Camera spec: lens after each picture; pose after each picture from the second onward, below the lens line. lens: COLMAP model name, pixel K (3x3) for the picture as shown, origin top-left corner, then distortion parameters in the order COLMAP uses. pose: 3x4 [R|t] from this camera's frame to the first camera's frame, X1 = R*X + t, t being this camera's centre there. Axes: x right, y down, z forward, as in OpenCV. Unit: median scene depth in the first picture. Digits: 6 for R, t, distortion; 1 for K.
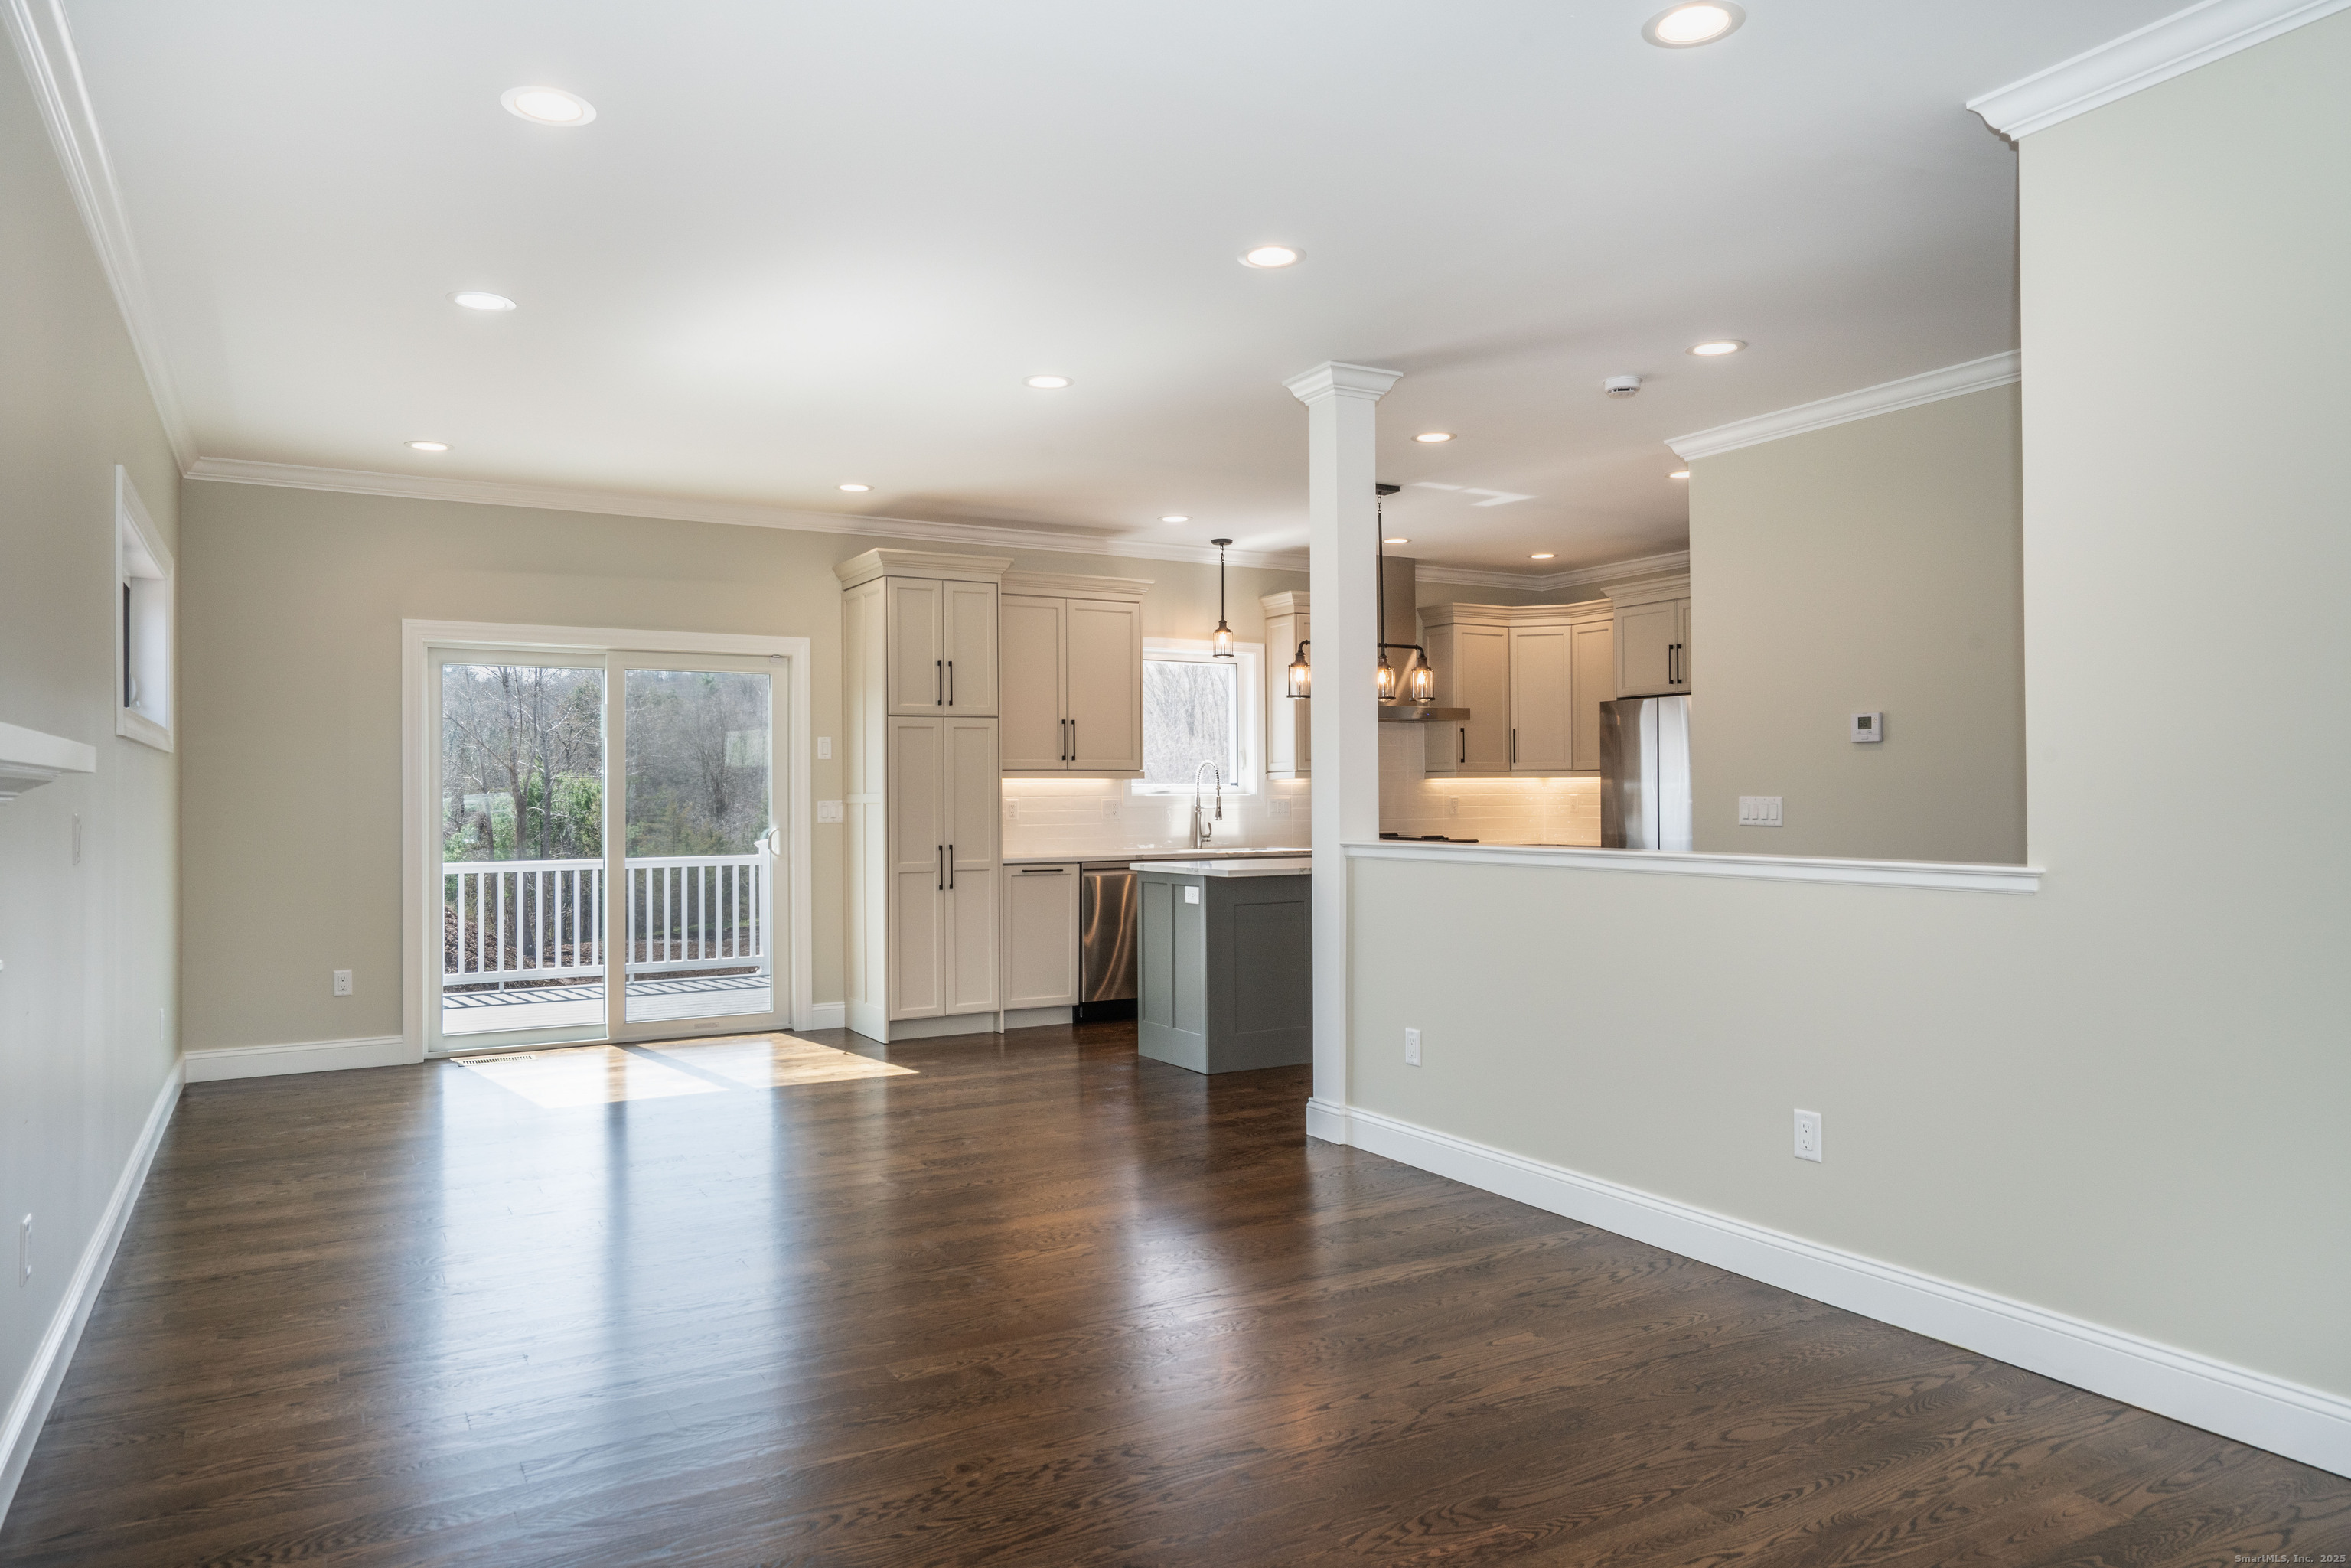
lens RADIAL K [[1529.7, 0, 1217.3], [0, 1529.7, 781.7], [0, 0, 1]] dist [-0.006765, 0.009912]
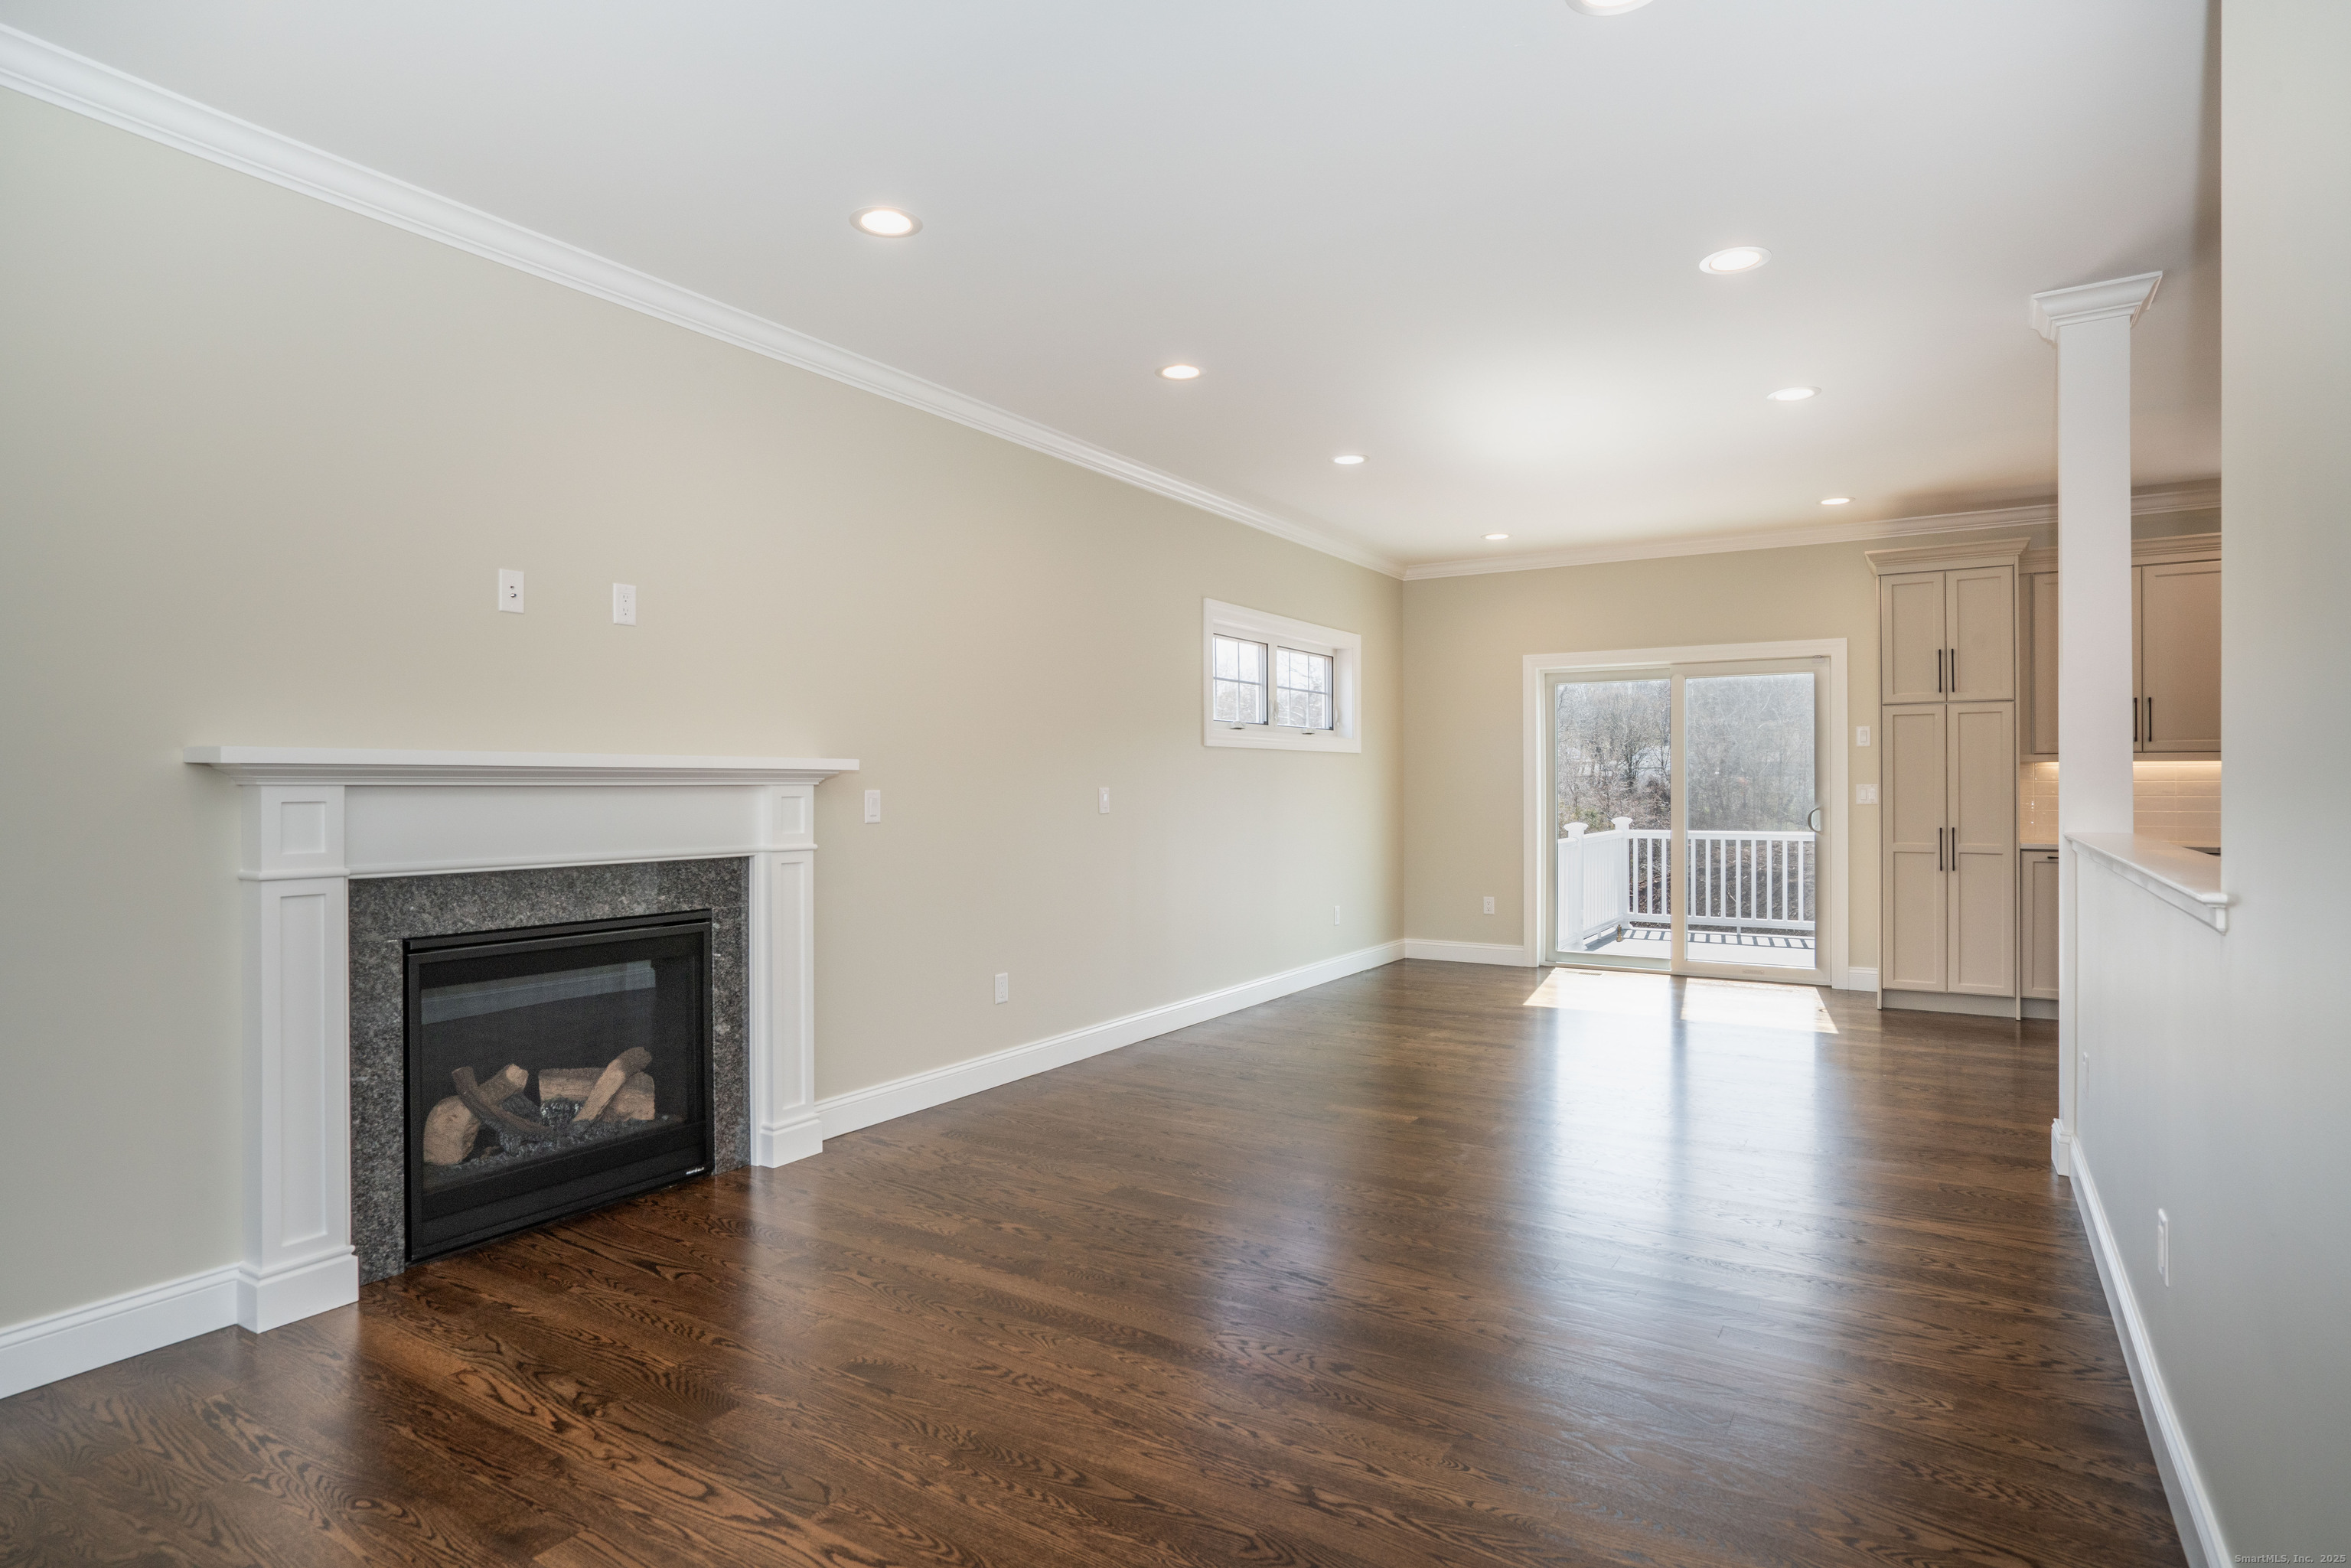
lens RADIAL K [[1275.2, 0, 1175.1], [0, 1275.2, 796.6], [0, 0, 1]] dist [-0.003945, 0.005327]
pose [[0.456362, 0.012574, -0.889705, 0.349389], [0.009716, 0.999770, 0.019113, -0.001488], [0.889741, -0.017367, 0.456135, 0.145865]]
